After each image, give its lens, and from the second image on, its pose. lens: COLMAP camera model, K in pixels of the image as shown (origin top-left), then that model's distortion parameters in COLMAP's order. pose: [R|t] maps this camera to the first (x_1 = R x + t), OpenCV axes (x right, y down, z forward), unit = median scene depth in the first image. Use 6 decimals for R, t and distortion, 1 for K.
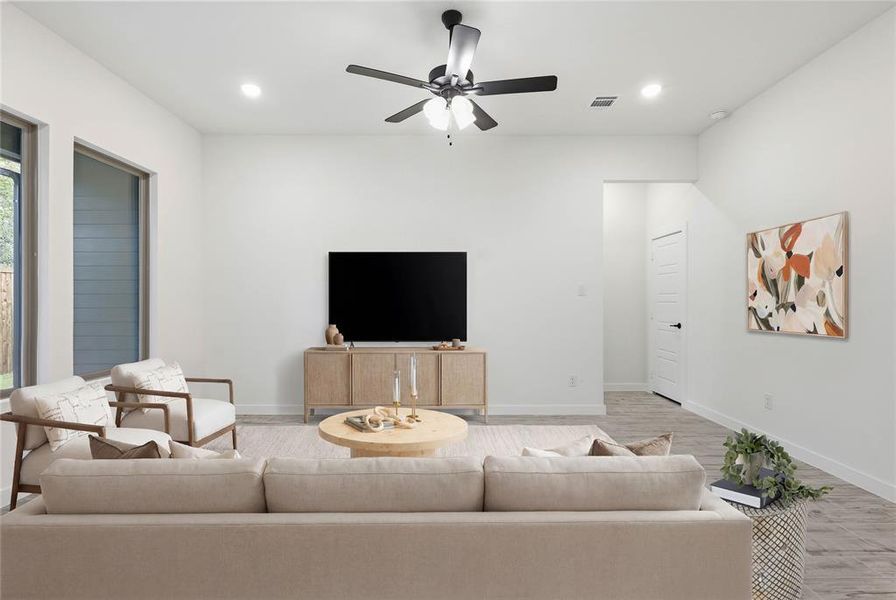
lens RADIAL K [[437.6, 0, 448.0], [0, 437.6, 300.0], [0, 0, 1]] dist [0.001877, 0.000273]
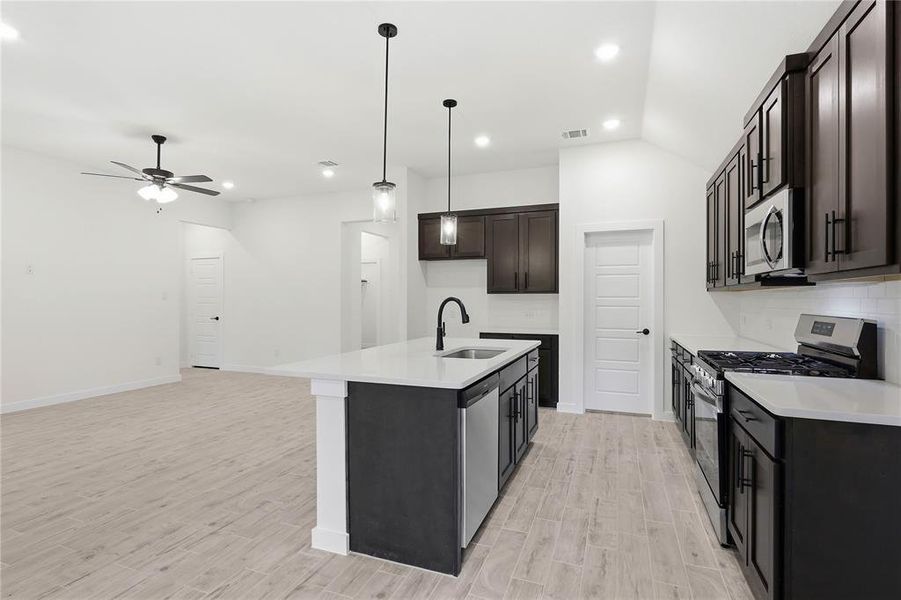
lens RADIAL K [[440.1, 0, 450.5], [0, 440.1, 300.0], [0, 0, 1]] dist [0.001877, 0.000273]
pose [[0.376028, -0.003186, 0.926603, -0.694367], [-0.002409, 0.999987, 0.004416, -0.018693], [-0.926605, -0.003893, 0.376015, -0.412991]]
